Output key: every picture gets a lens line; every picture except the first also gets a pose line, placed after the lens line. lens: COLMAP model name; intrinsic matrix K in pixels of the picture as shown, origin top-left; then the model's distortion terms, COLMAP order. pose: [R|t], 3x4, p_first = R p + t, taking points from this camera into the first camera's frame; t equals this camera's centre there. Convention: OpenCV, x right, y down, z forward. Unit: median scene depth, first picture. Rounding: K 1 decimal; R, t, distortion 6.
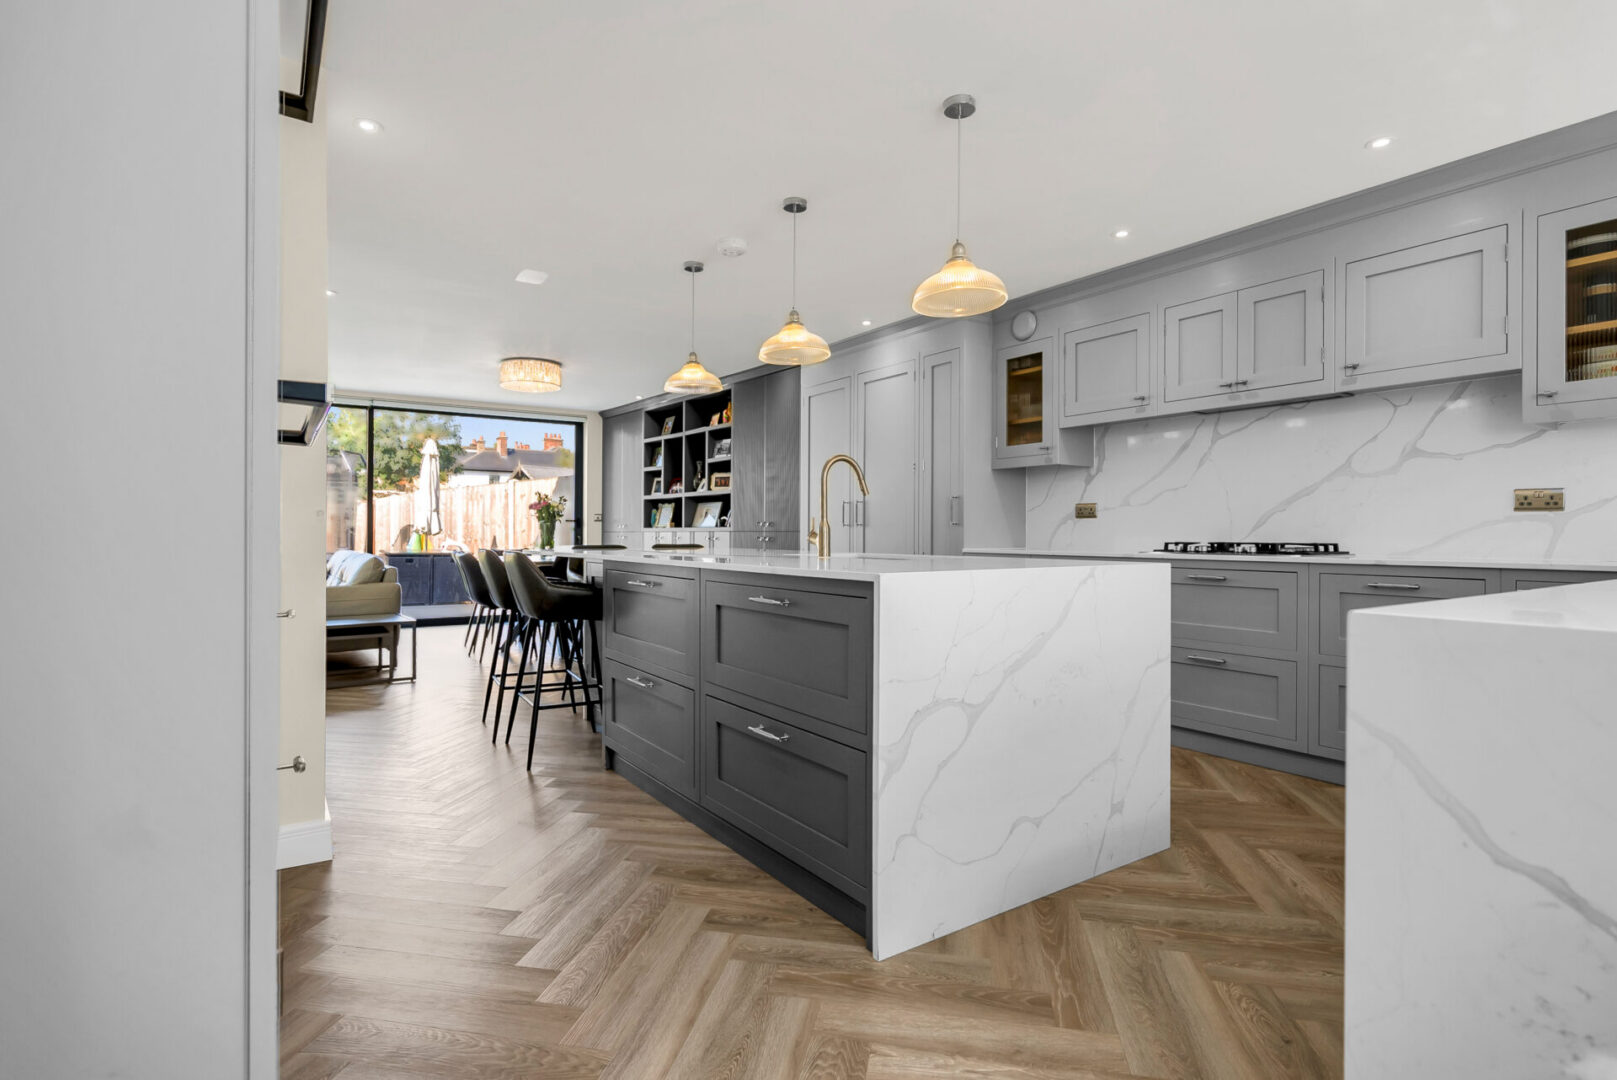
lens RADIAL K [[797.6, 0, 805.5], [0, 797.6, 535.4], [0, 0, 1]] dist [-0.001549, 0.001008]
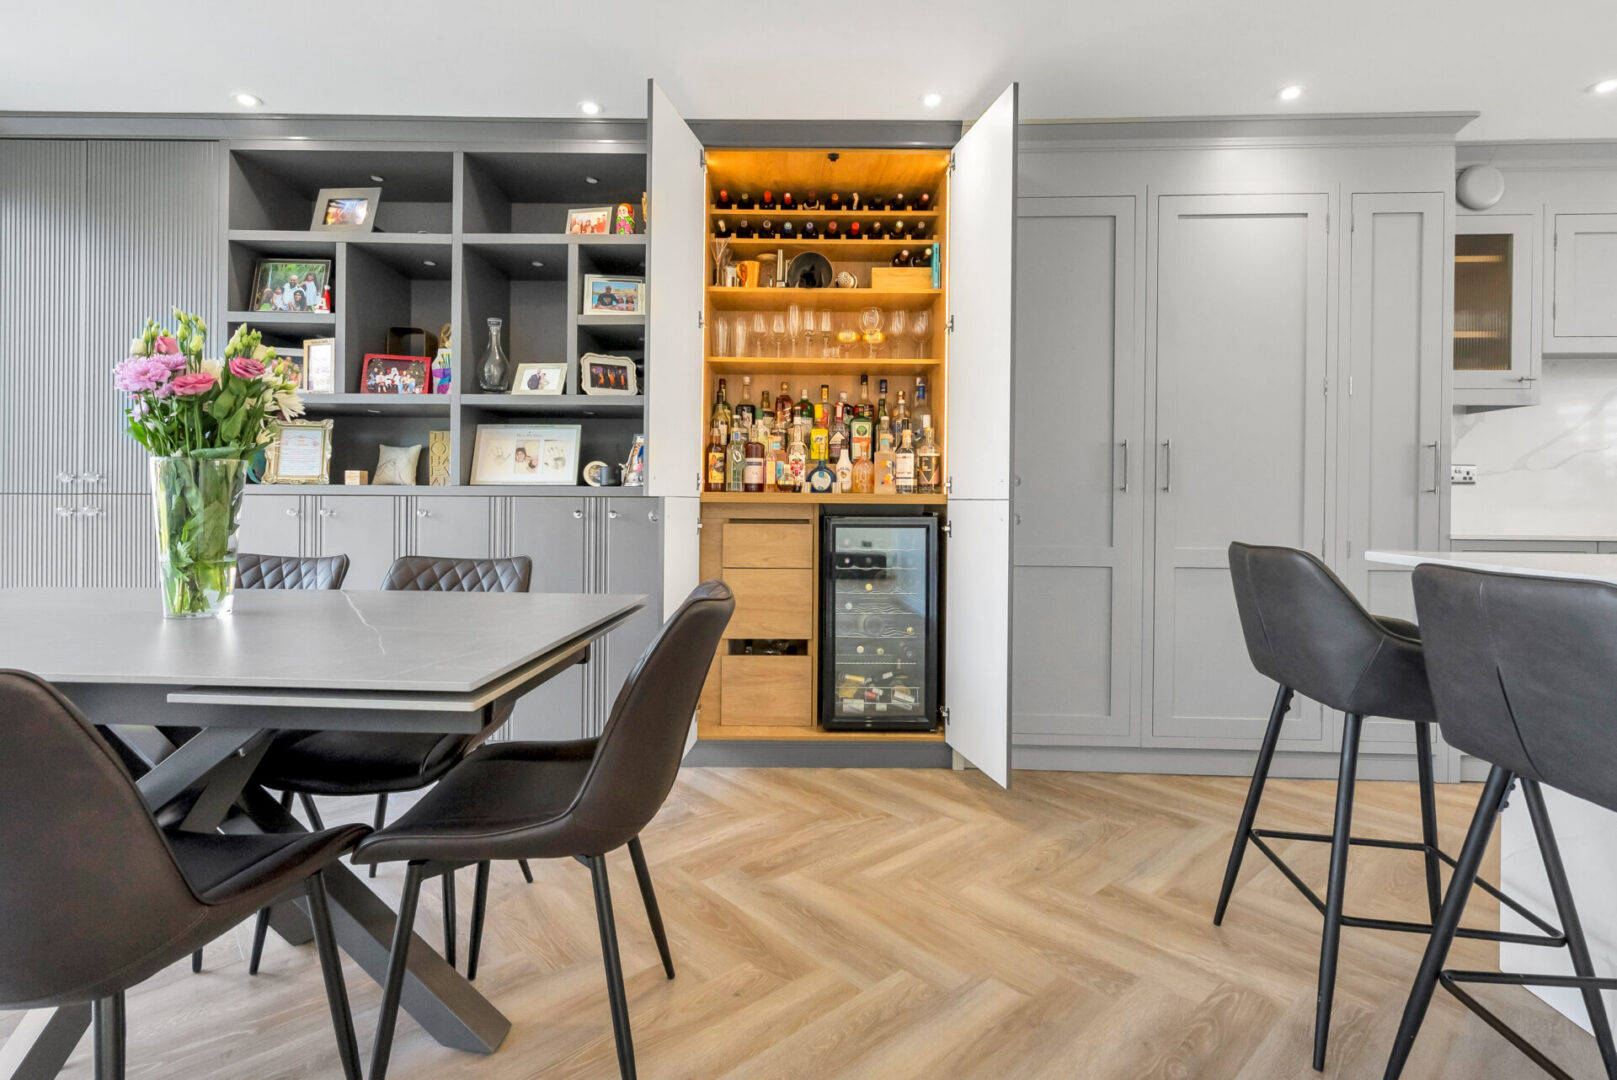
lens RADIAL K [[797.6, 0, 805.8], [0, 797.6, 527.2], [0, 0, 1]] dist [-0.001549, 0.001008]
pose [[0.596770, -0.003595, 0.802405, -0.612870], [-0.000513, 0.999988, 0.004862, 0.014591], [-0.802412, -0.003313, 0.596761, 1.095087]]
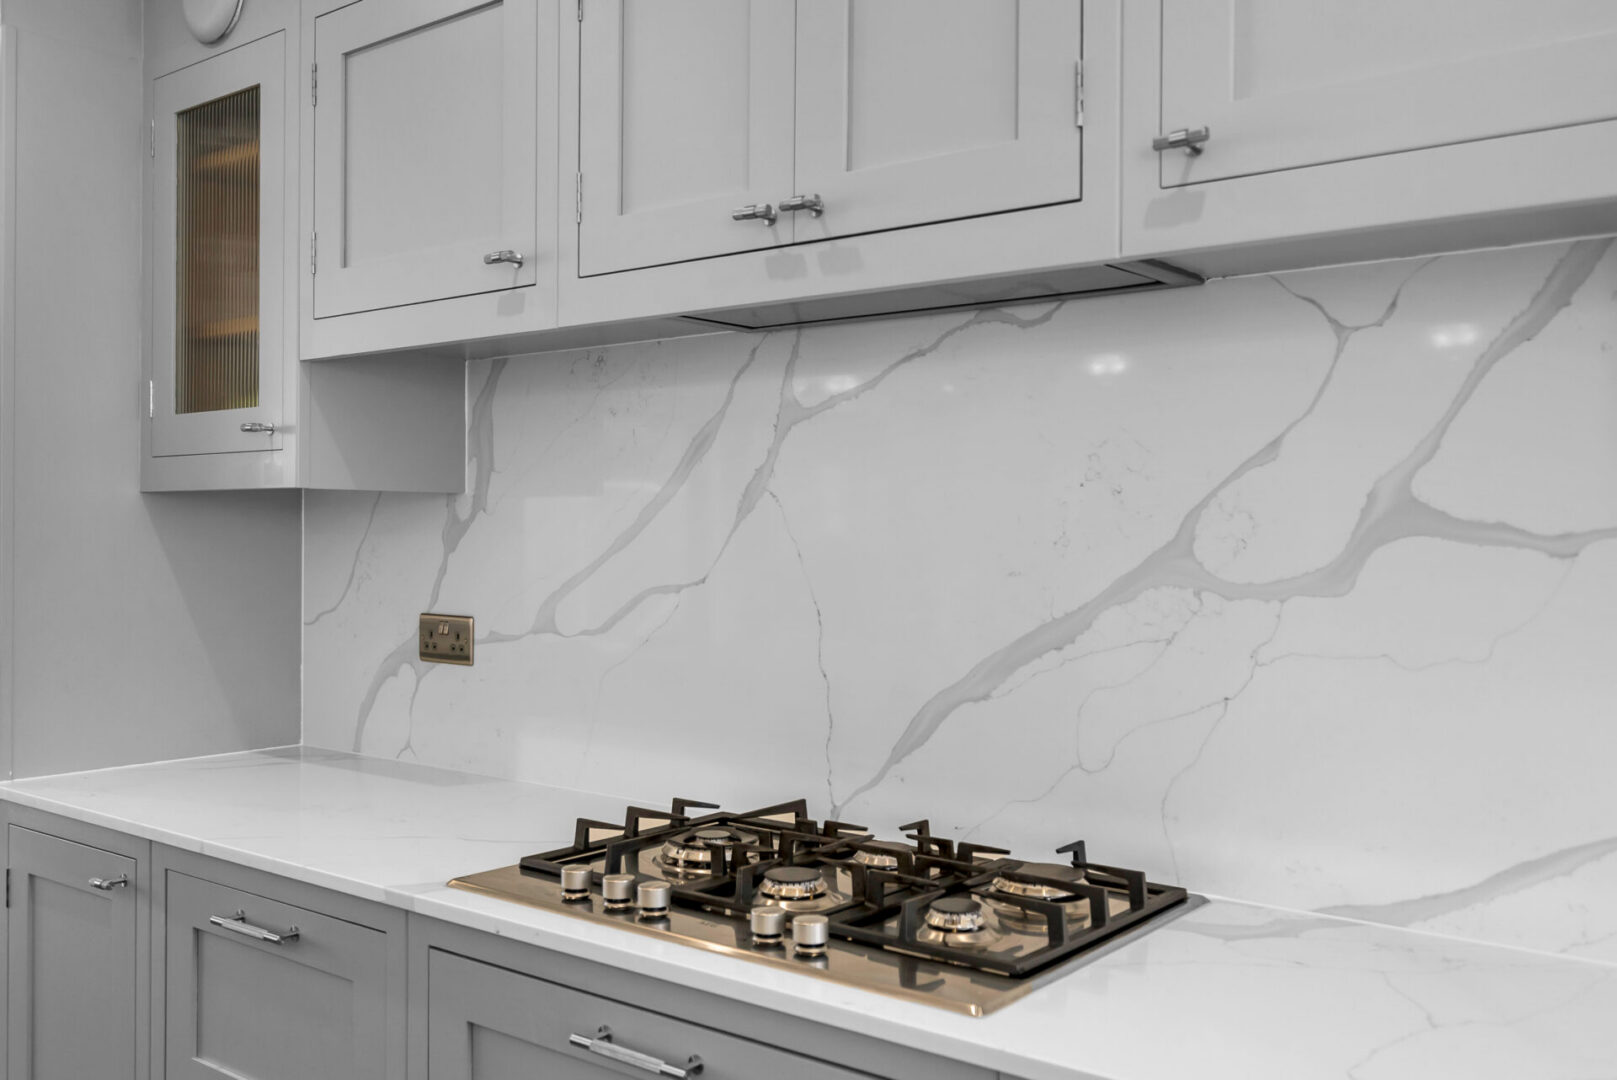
lens RADIAL K [[1443.1, 0, 807.2], [0, 1443.1, 535.6], [0, 0, 1]] dist [-0.012646, 0.001192]
pose [[0.952998, -0.000551, 0.302976, 0.333249], [0.000342, 1.000000, 0.000742, -0.073158], [-0.302976, -0.000603, 0.952998, 0.466126]]
